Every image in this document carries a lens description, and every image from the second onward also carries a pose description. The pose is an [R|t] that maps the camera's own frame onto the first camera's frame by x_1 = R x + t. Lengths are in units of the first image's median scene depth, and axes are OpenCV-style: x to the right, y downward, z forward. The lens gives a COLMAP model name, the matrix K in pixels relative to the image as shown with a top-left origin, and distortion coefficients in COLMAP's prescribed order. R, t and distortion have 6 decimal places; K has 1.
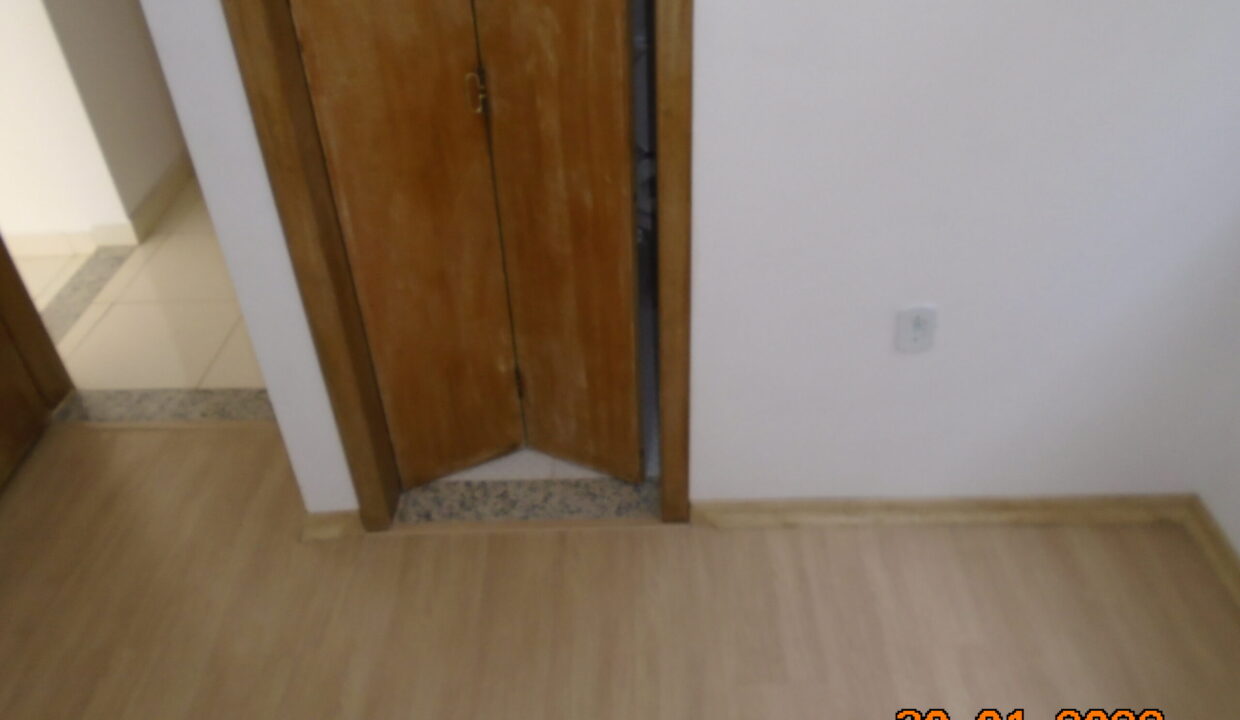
lens RADIAL K [[948.2, 0, 619.1], [0, 948.2, 348.2], [0, 0, 1]] dist [-0.009175, 0.002065]
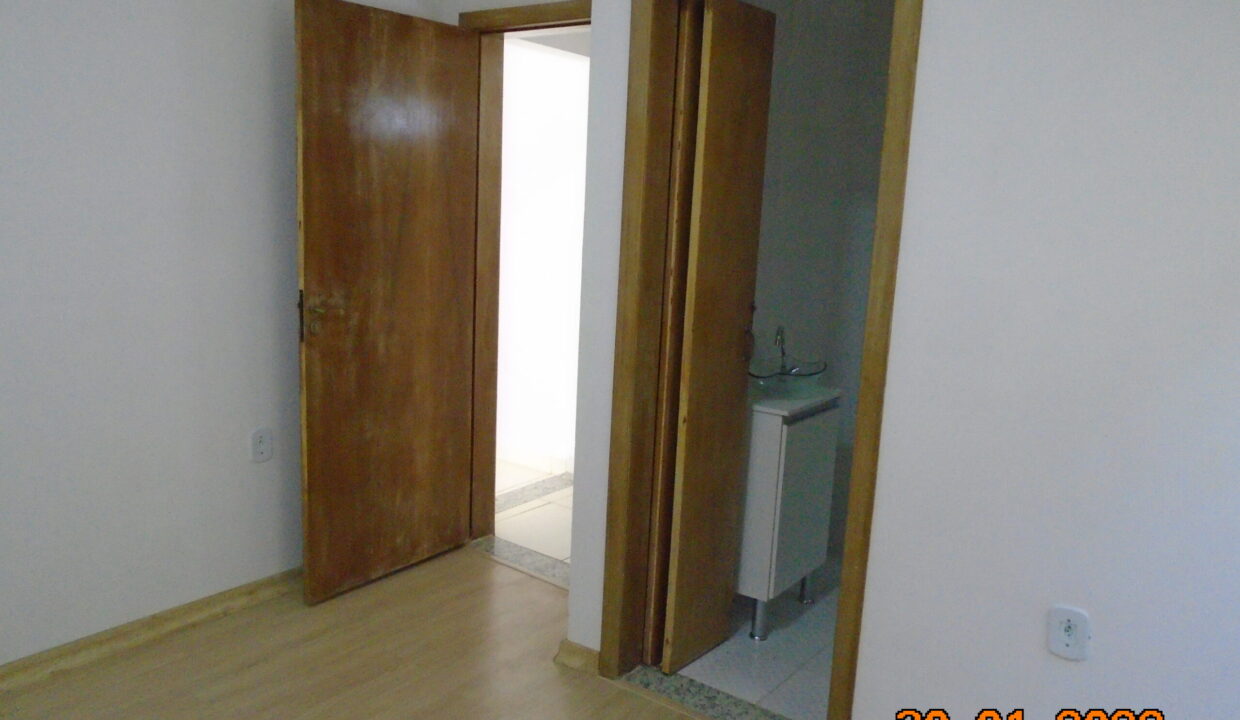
lens RADIAL K [[948.2, 0, 619.1], [0, 948.2, 348.2], [0, 0, 1]] dist [-0.009175, 0.002065]
pose [[0.804451, 0.178566, -0.566545, 0.371663], [-0.408641, 0.858569, -0.309632, 0.195000], [0.431128, 0.480597, 0.763646, -0.139012]]
